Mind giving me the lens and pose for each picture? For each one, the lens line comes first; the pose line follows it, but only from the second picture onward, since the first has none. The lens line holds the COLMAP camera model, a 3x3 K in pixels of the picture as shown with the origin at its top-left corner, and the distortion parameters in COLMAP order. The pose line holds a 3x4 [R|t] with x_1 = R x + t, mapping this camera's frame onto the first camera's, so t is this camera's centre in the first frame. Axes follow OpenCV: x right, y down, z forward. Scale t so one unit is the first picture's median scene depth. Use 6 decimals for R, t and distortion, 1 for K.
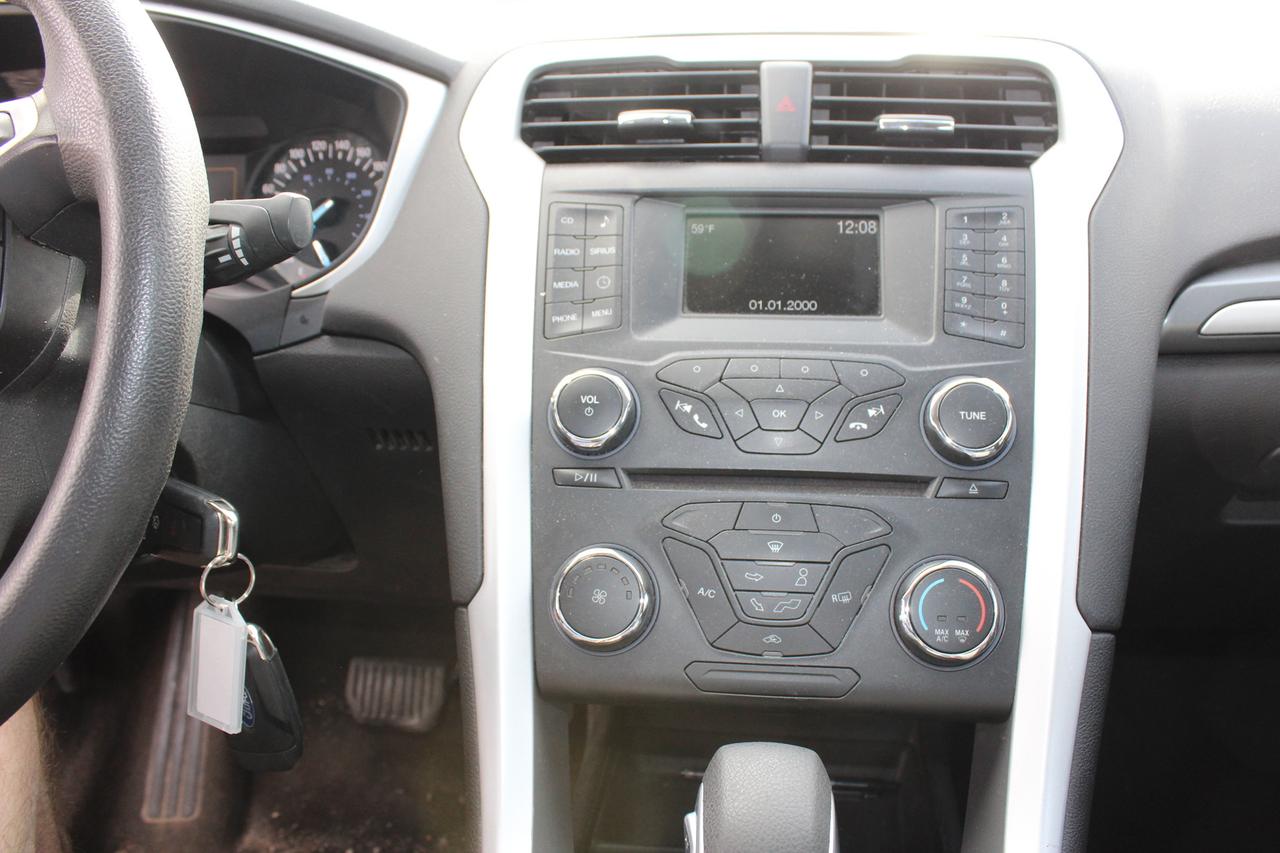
lens RADIAL K [[1059.6, 0, 631.6], [0, 1059.6, 415.3], [0, 0, 1]] dist [-0.156385, 0.126829]
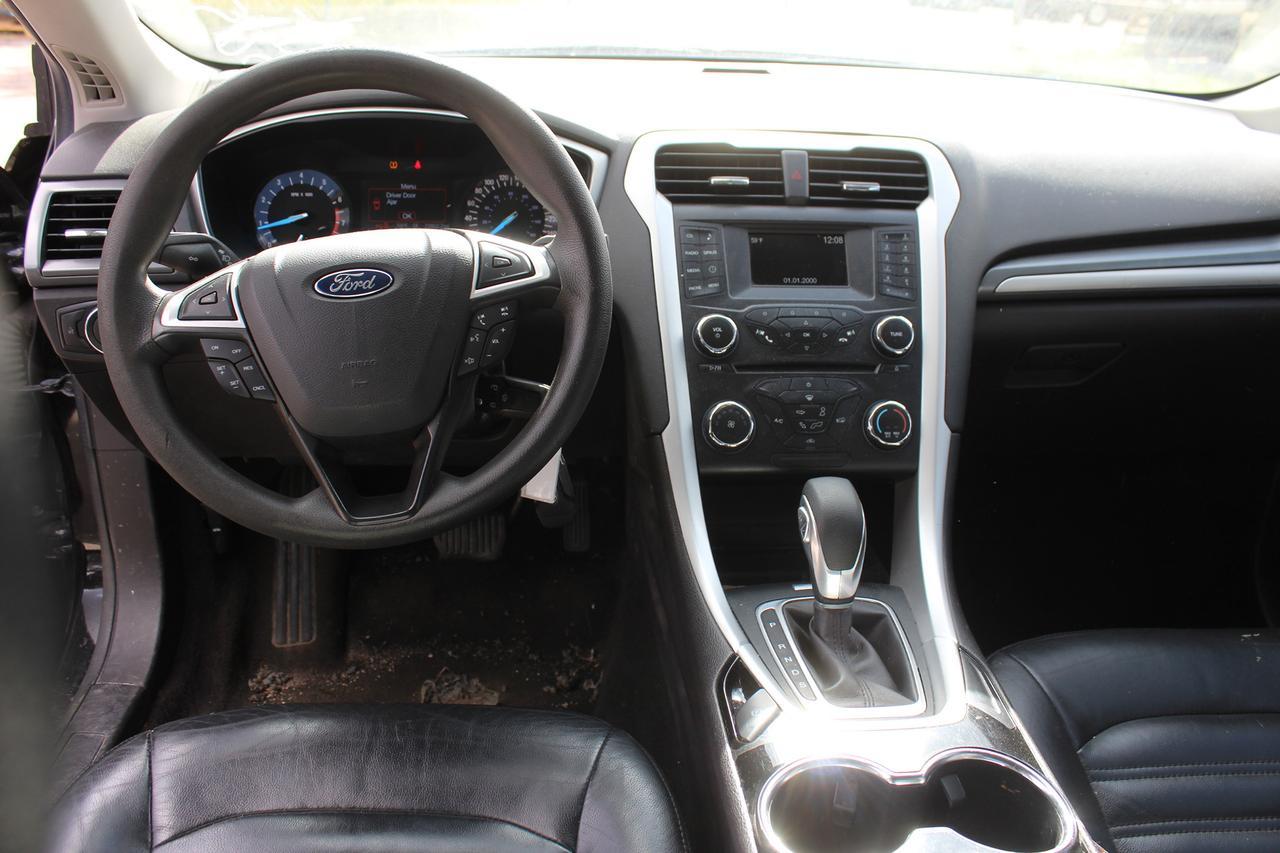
lens RADIAL K [[1059.6, 0, 660.7], [0, 1059.6, 412.2], [0, 0, 1]] dist [-0.156385, 0.126829]
pose [[0.976278, -0.036852, 0.213359, -0.555218], [0.020917, 0.996853, 0.076467, -0.013688], [-0.215506, -0.070190, 0.973977, -0.914663]]
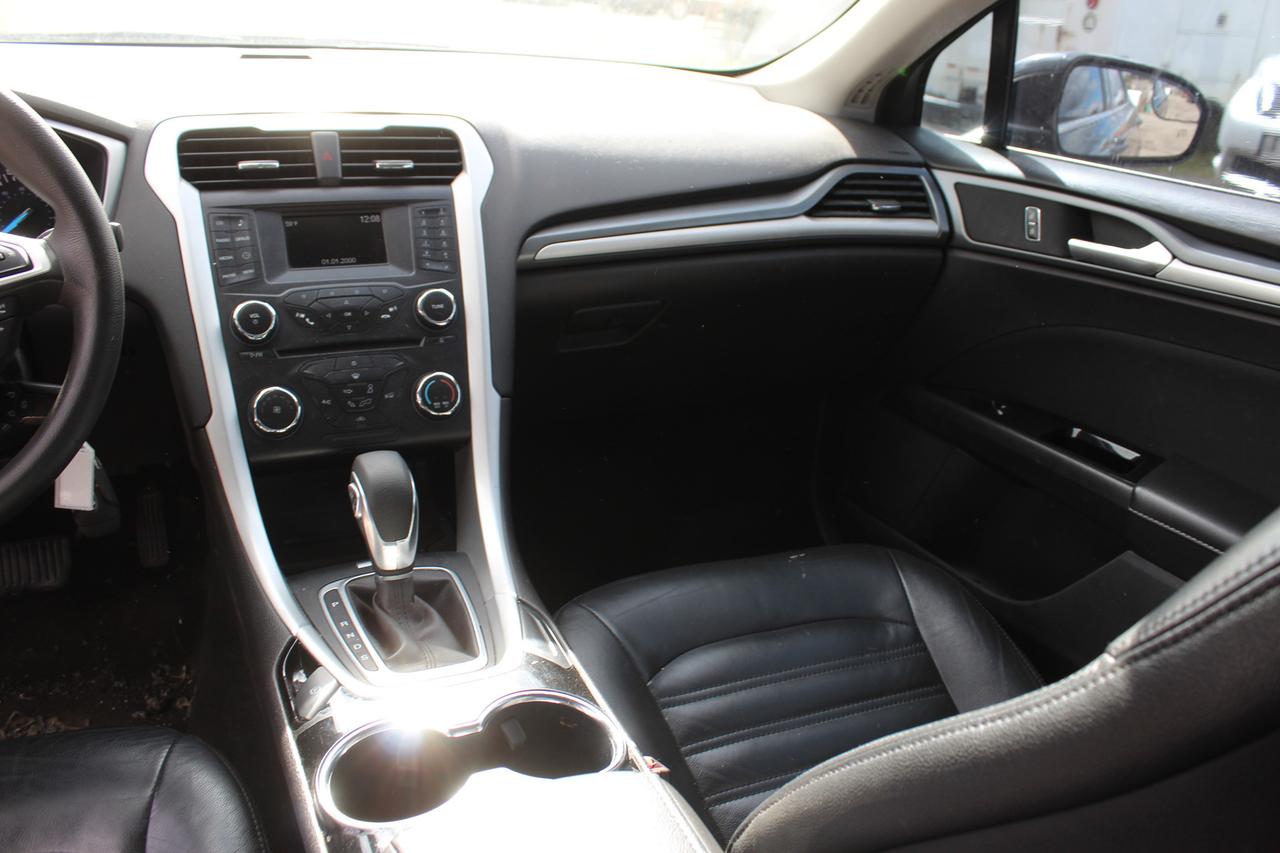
lens RADIAL K [[1059.6, 0, 637.4], [0, 1059.6, 410.2], [0, 0, 1]] dist [-0.156385, 0.126829]
pose [[0.847000, -0.129226, 0.515647, -0.437953], [0.091603, 0.990974, 0.097879, 0.034340], [-0.523641, -0.035669, 0.851192, -0.997902]]
